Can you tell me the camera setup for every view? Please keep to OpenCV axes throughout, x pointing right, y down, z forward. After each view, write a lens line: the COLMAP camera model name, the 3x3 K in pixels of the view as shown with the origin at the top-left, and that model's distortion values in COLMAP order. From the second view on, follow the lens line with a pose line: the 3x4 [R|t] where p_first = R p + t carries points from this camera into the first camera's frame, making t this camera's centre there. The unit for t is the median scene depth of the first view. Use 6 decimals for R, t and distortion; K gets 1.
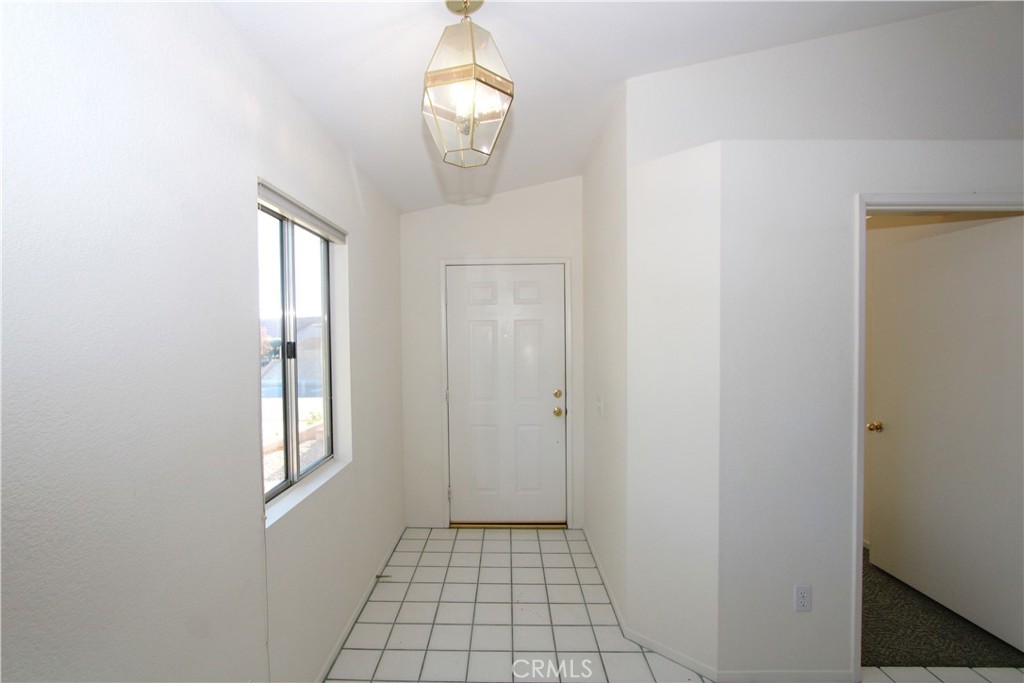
lens RADIAL K [[476.9, 0, 506.2], [0, 476.9, 344.2], [0, 0, 1]] dist [-0.011737, 0.000019]
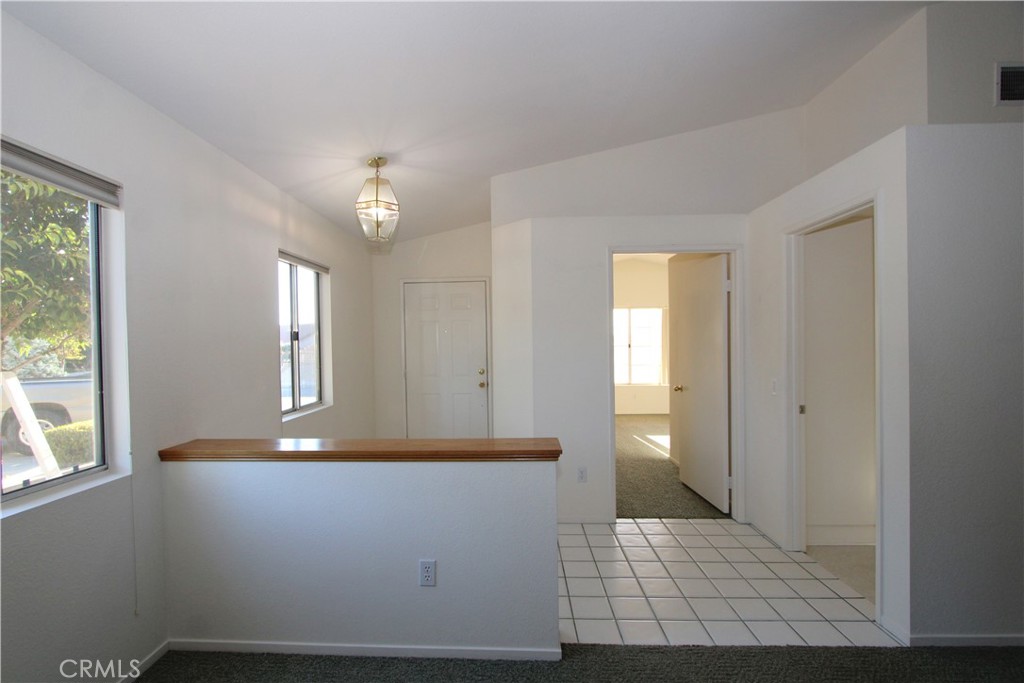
lens RADIAL K [[476.9, 0, 506.2], [0, 476.9, 344.2], [0, 0, 1]] dist [-0.011737, 0.000019]
pose [[0.999811, -0.007607, -0.017899, 0.321470], [0.007405, 0.999908, -0.011358, 0.058446], [0.017983, 0.011223, 0.999775, -0.672259]]
